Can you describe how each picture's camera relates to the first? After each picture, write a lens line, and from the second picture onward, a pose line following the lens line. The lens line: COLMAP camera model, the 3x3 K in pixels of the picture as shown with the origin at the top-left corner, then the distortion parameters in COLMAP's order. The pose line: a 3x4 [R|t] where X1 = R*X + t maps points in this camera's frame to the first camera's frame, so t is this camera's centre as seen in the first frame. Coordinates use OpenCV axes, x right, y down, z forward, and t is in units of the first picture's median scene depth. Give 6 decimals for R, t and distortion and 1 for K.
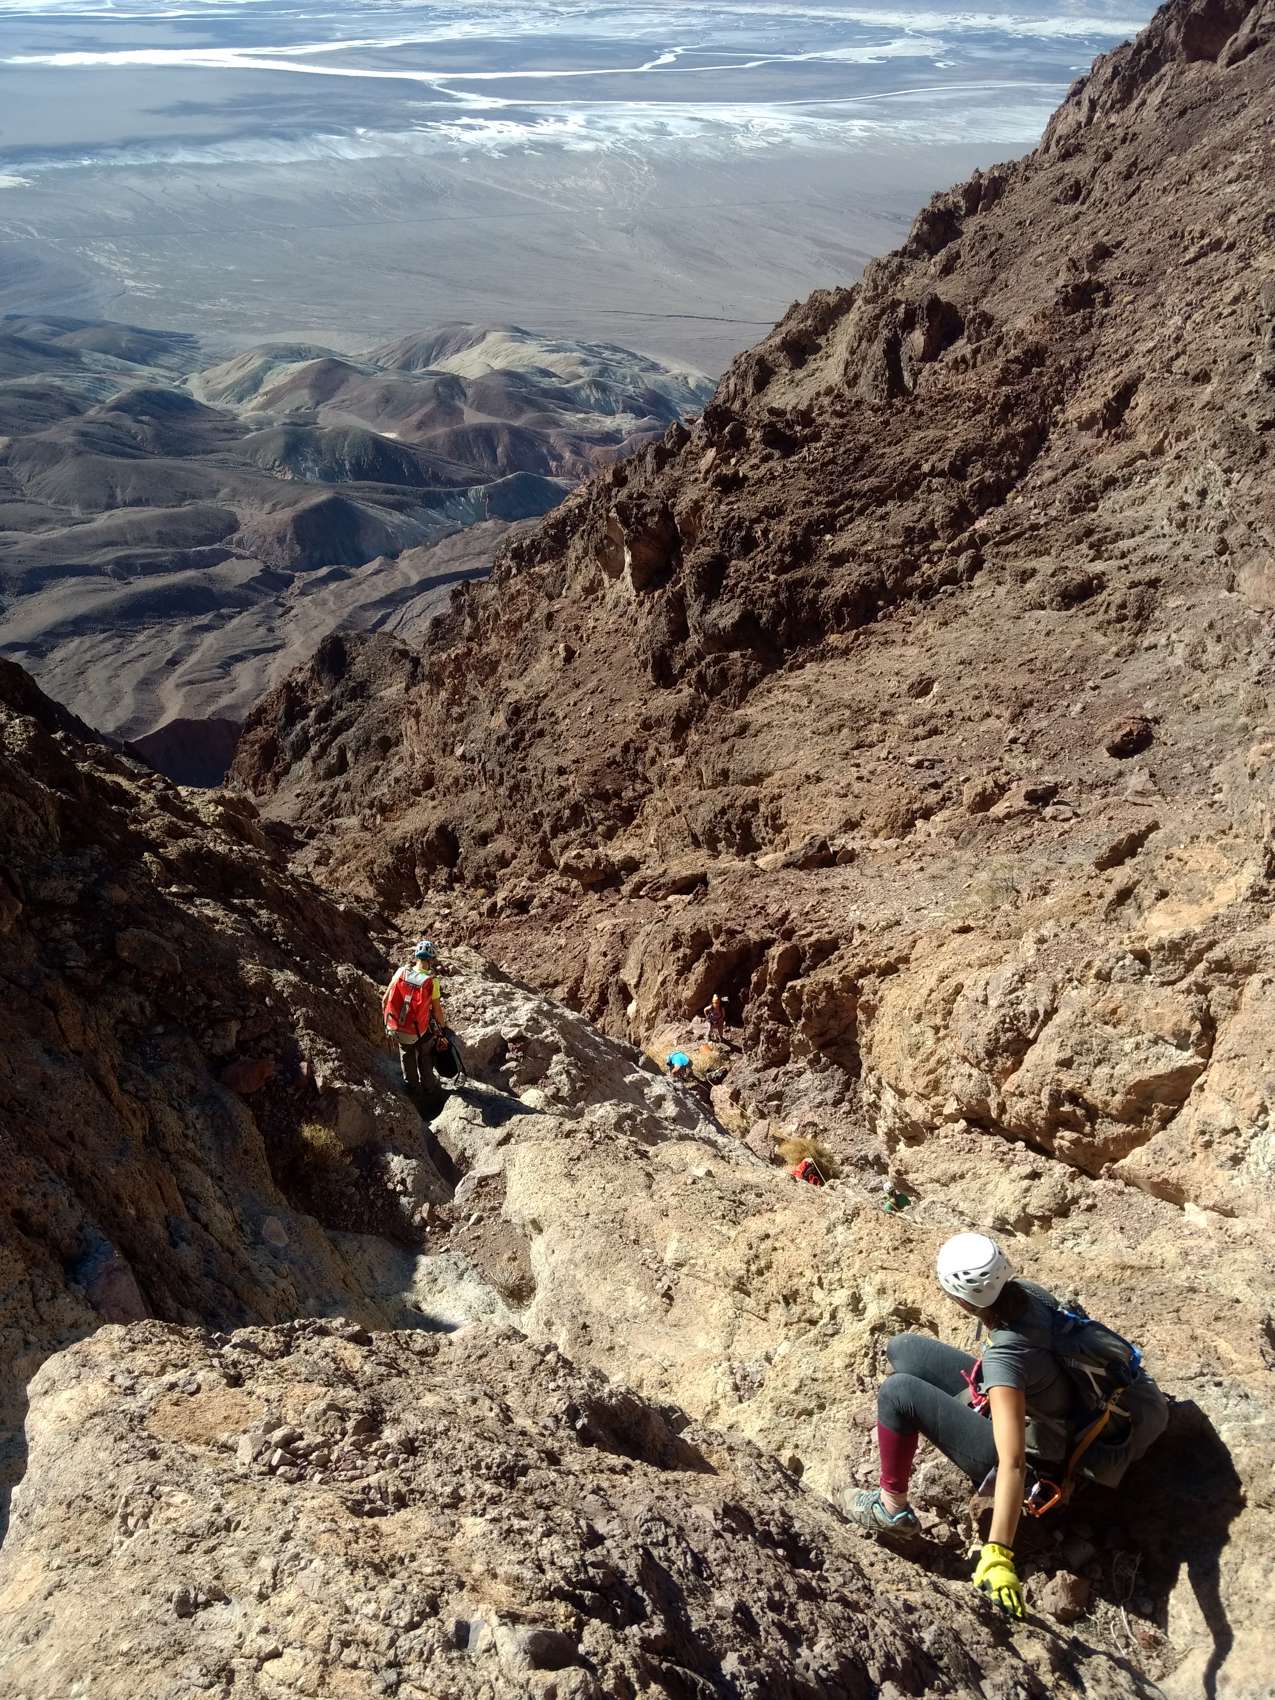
lens RADIAL K [[1332.4, 0, 615.7], [0, 1332.4, 818.5], [0, 0, 1]] dist [0.131502, -0.005125]
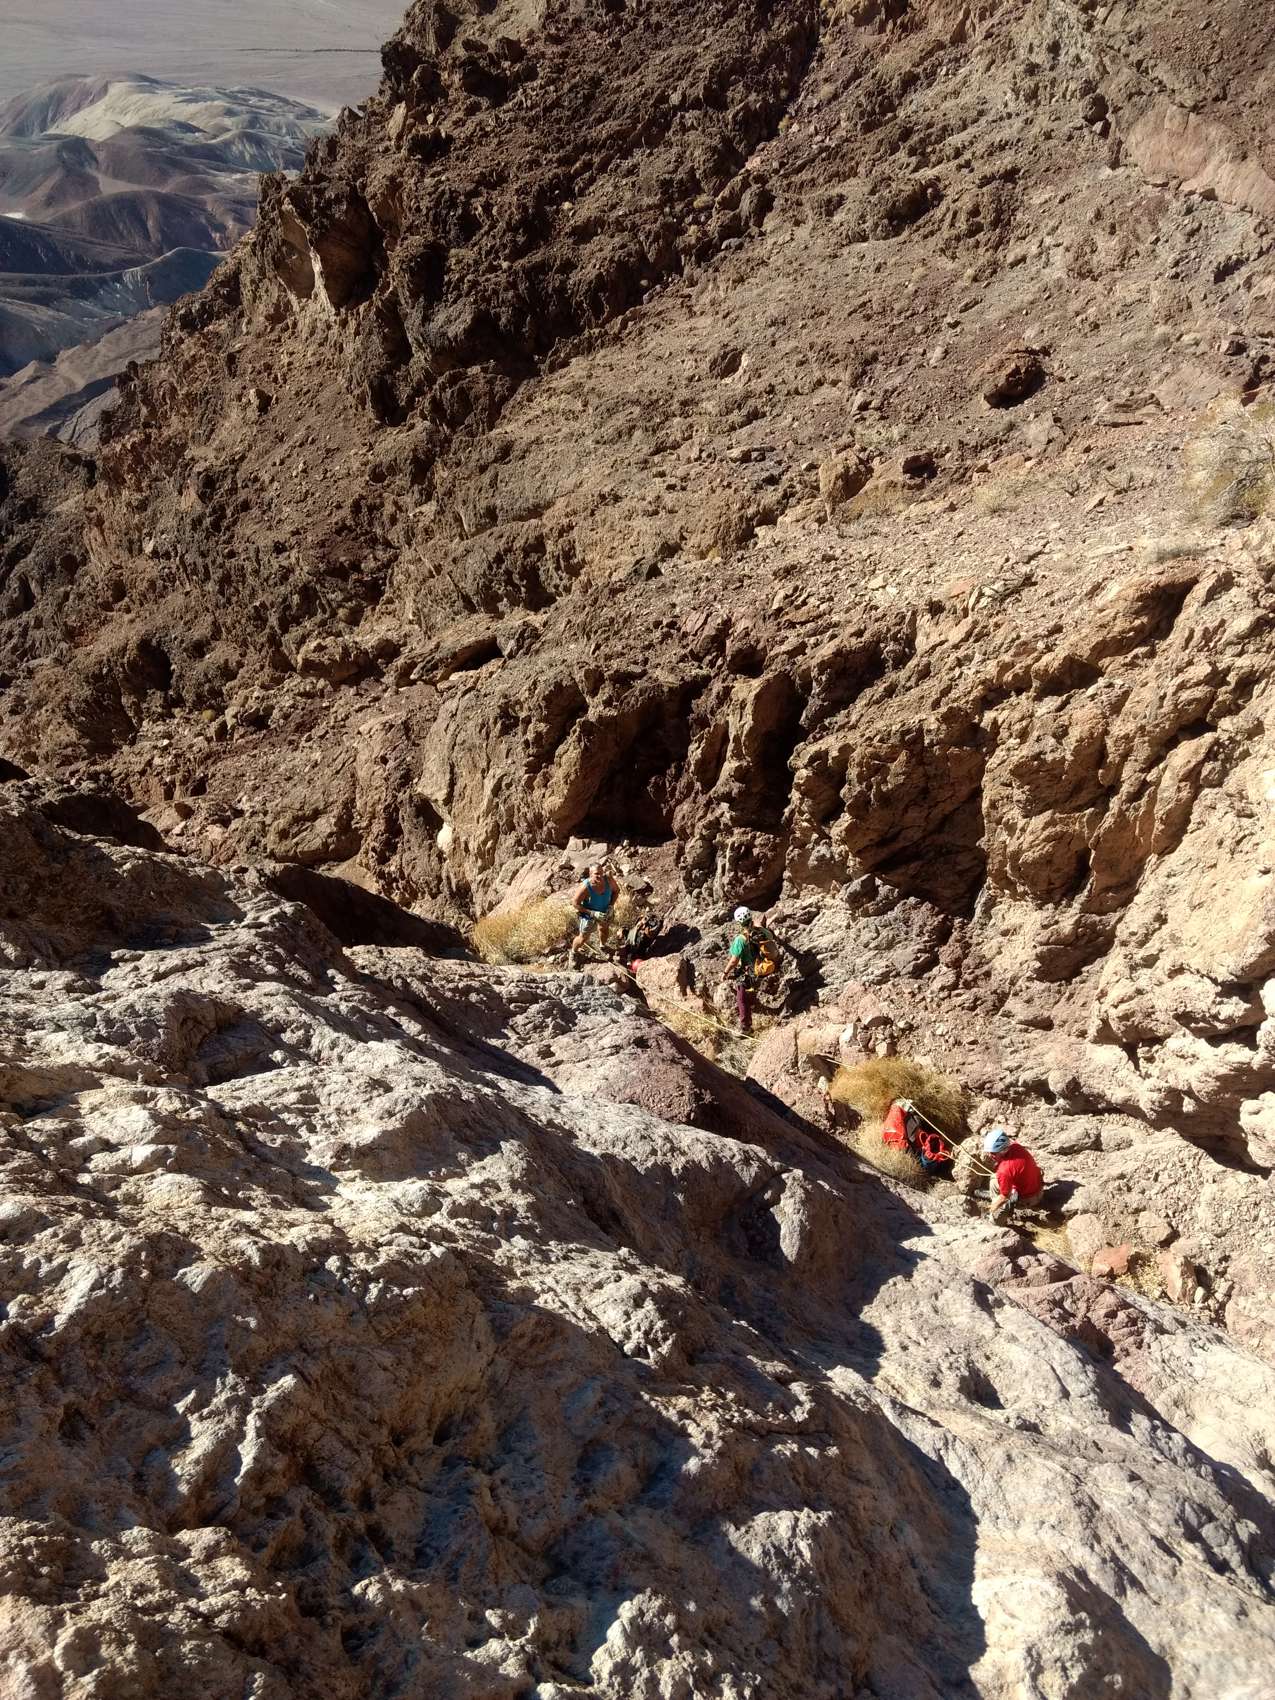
lens RADIAL K [[1335.2, 0, 637.5], [0, 1335.2, 850.0], [0, 0, 1]] dist [0.001028, 0.051489]
pose [[0.970166, -0.164641, 0.177964, -0.005943], [0.130463, 0.973240, 0.189164, 0.019921], [-0.204345, -0.160303, 0.965684, 0.180145]]
